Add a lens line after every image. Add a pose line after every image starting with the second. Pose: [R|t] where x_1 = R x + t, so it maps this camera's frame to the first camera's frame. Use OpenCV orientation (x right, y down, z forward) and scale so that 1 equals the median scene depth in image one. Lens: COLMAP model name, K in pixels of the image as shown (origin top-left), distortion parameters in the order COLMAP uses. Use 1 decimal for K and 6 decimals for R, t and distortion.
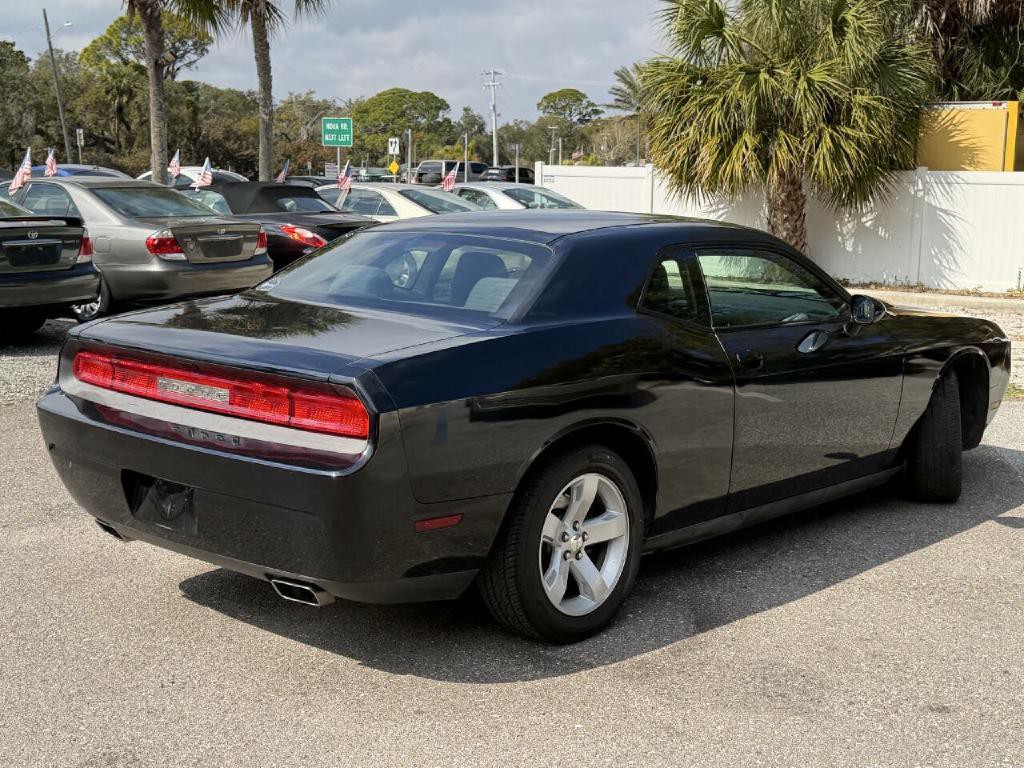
lens RADIAL K [[1457.5, 0, 512.0], [0, 1457.5, 384.0], [0, 0, 1]] dist [0.184485, -0.356934]
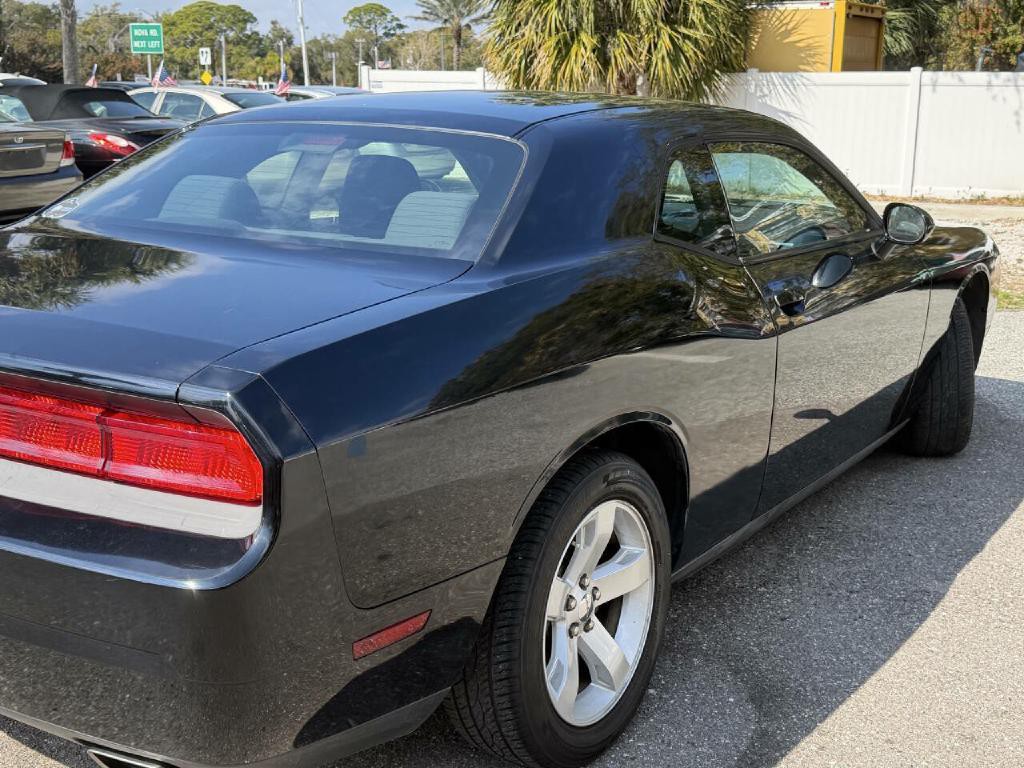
lens RADIAL K [[1247.0, 0, 512.0], [0, 1247.0, 384.0], [0, 0, 1]] dist [0.200764, -0.484943]
pose [[0.987751, -0.043860, 0.149745, -0.023212], [0.031112, 0.995771, 0.086439, -0.013245], [-0.152903, -0.080722, 0.984939, 0.166219]]
